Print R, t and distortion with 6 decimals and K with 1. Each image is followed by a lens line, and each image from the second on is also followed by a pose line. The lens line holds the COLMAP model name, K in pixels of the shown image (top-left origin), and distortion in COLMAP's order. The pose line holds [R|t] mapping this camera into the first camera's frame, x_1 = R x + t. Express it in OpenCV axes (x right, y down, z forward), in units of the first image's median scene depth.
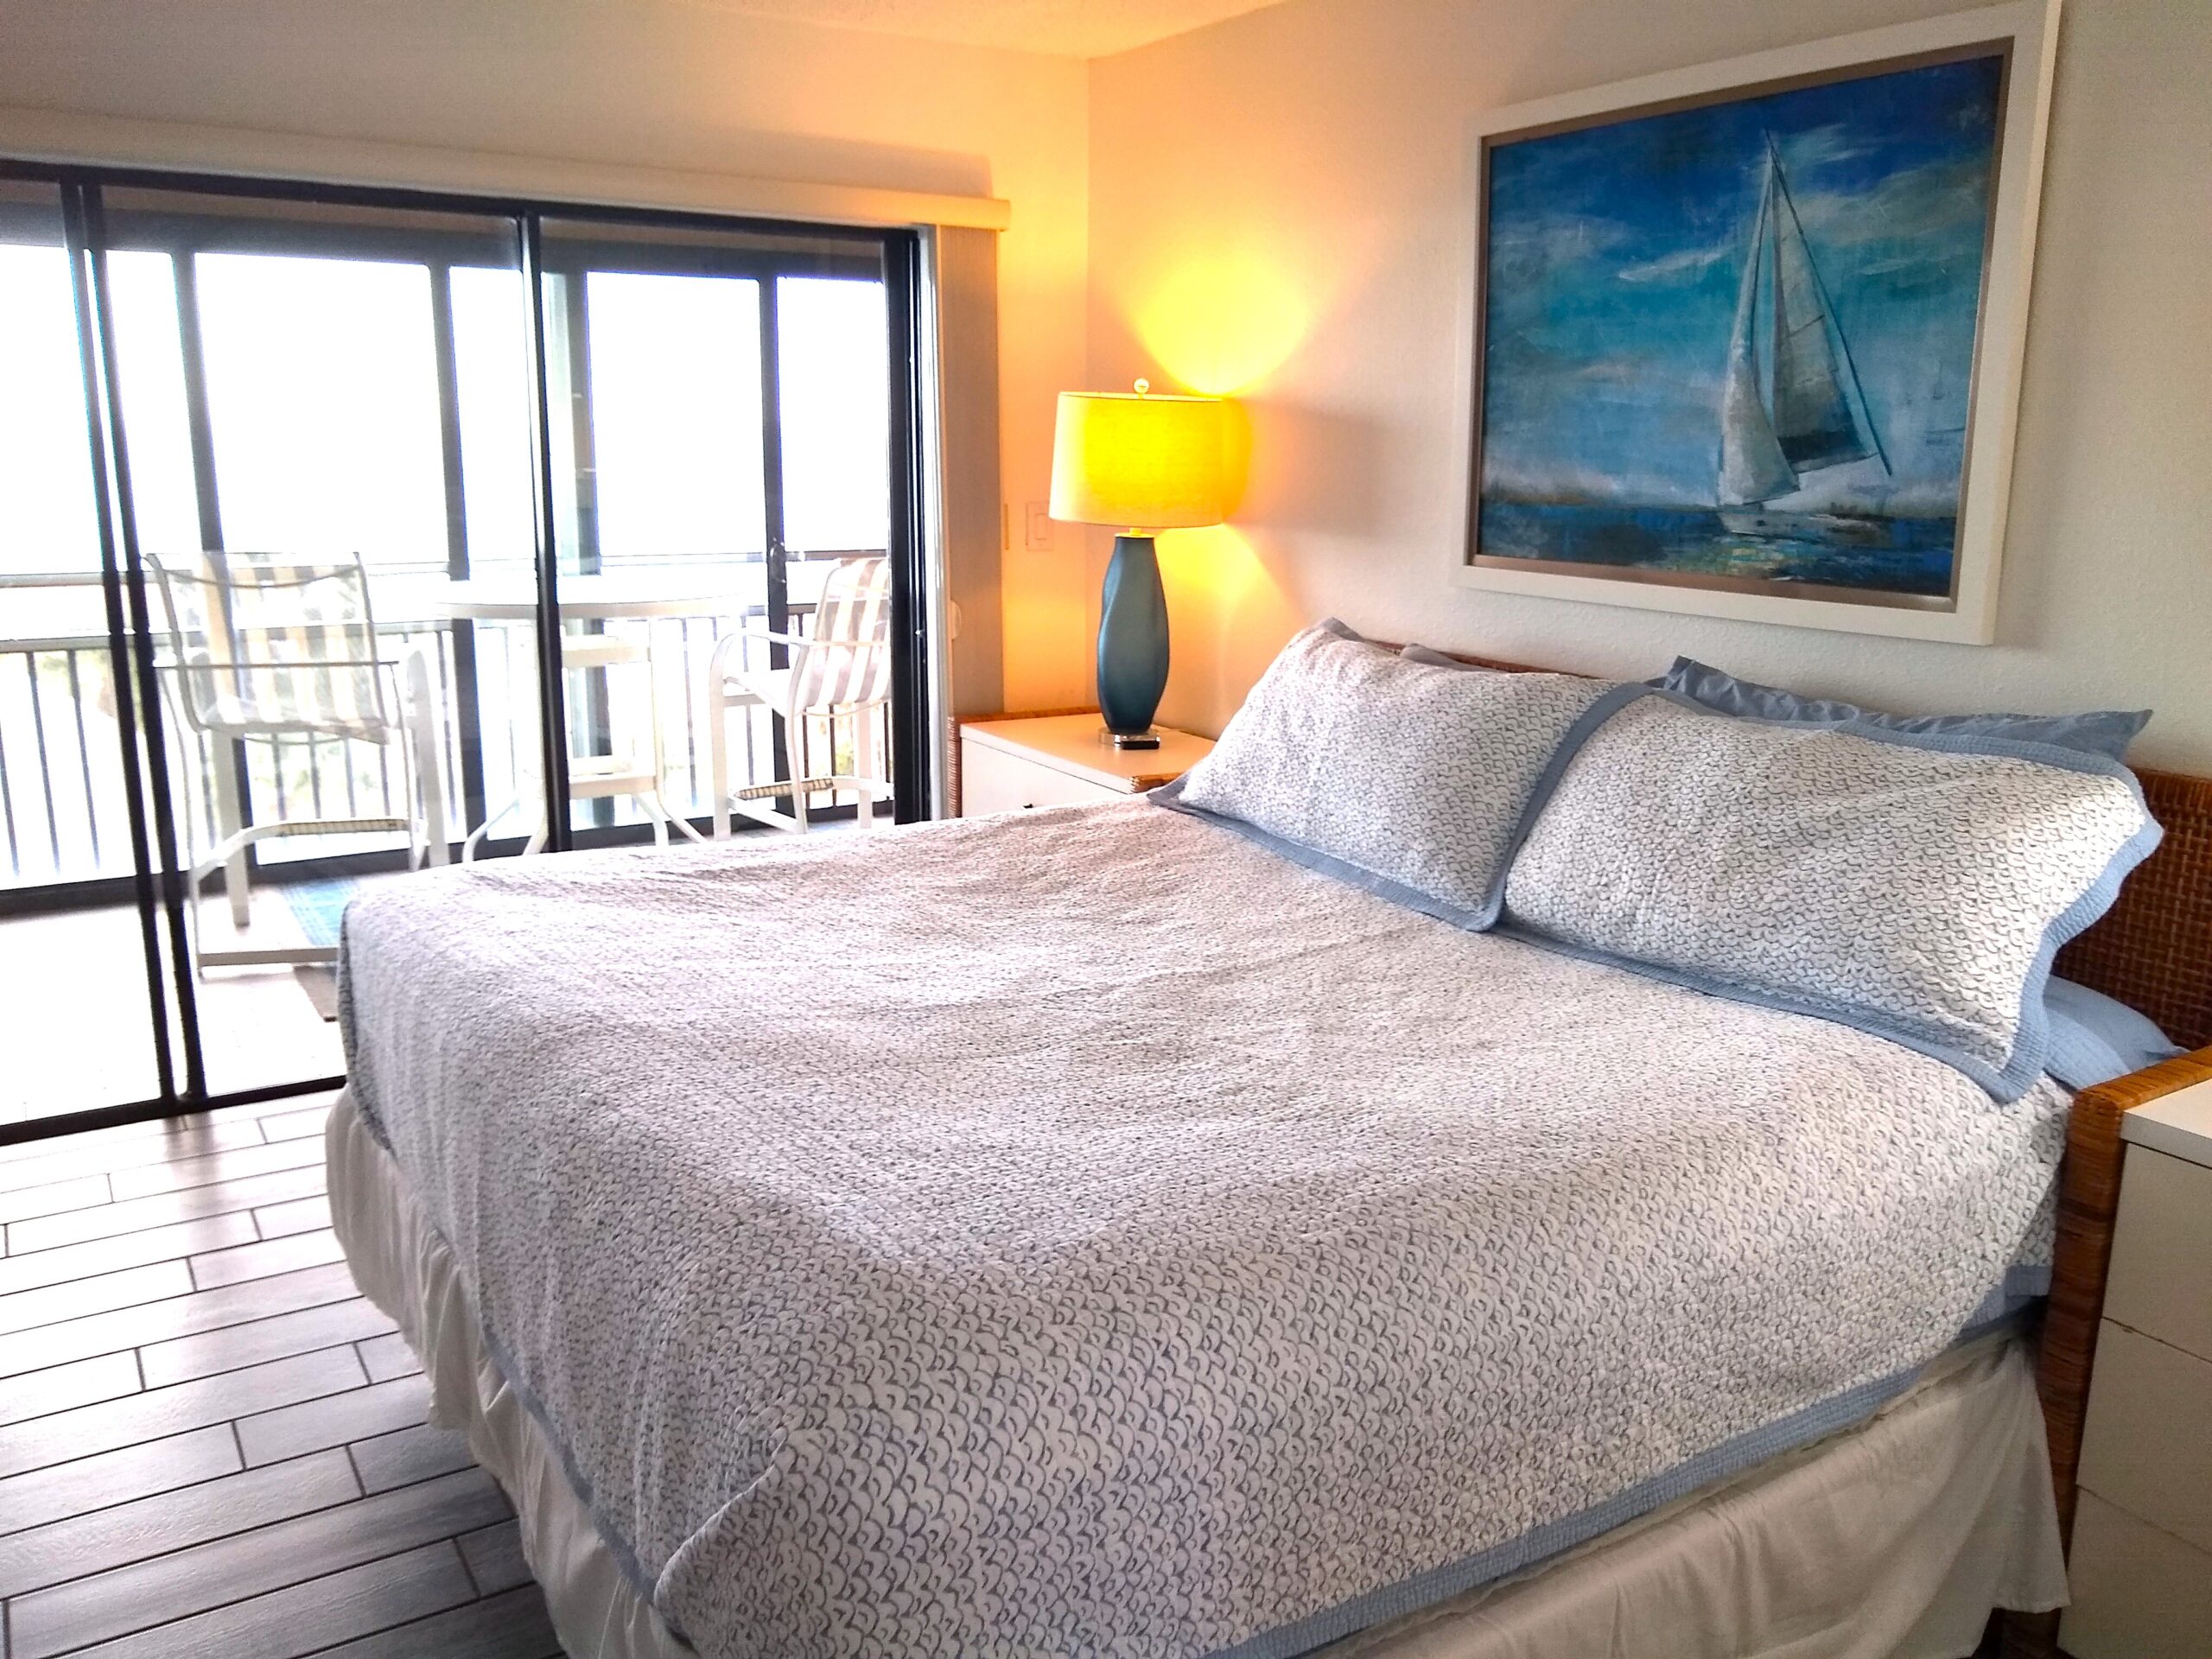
lens RADIAL K [[1754.1, 0, 1100.2], [0, 1754.1, 828.6], [0, 0, 1]] dist [0.012323, 0.008043]
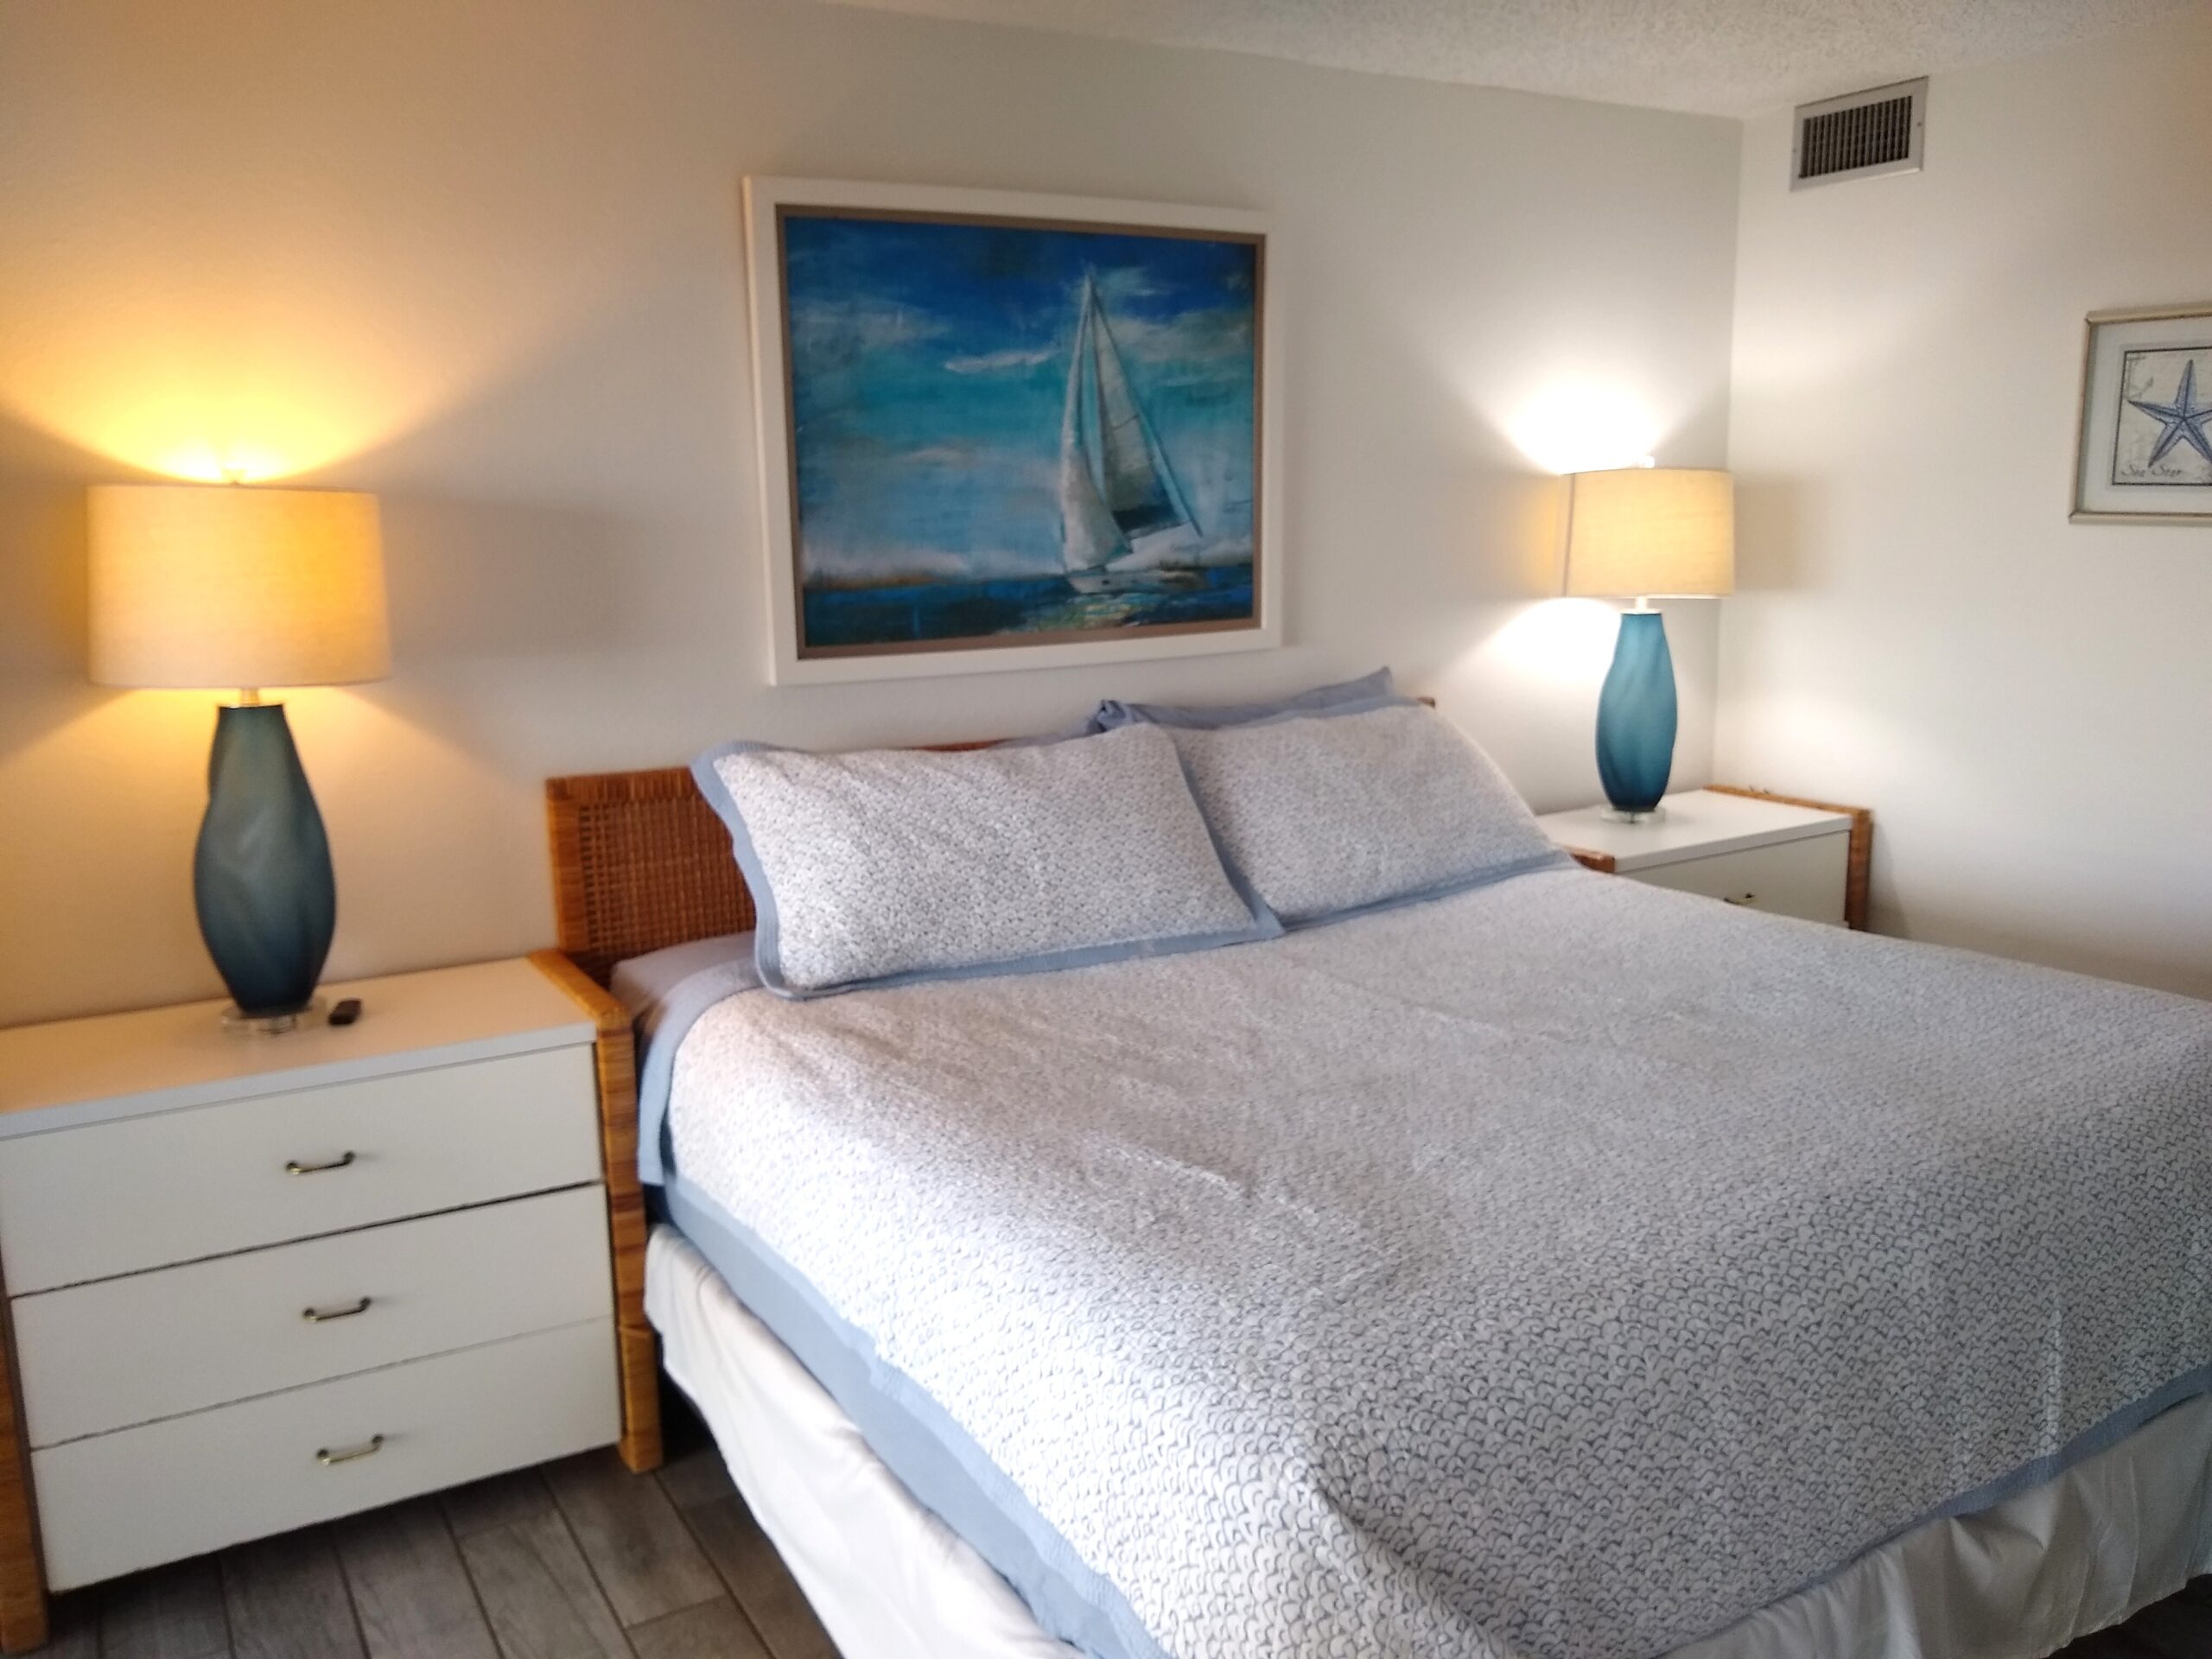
lens RADIAL K [[1754.1, 0, 1100.3], [0, 1754.1, 827.2], [0, 0, 1]] dist [0.012323, 0.008043]
pose [[0.015424, -0.178957, 0.983736, -0.861205], [0.256730, 0.951578, 0.169081, -0.224154], [-0.966360, 0.249947, 0.060621, 0.998797]]
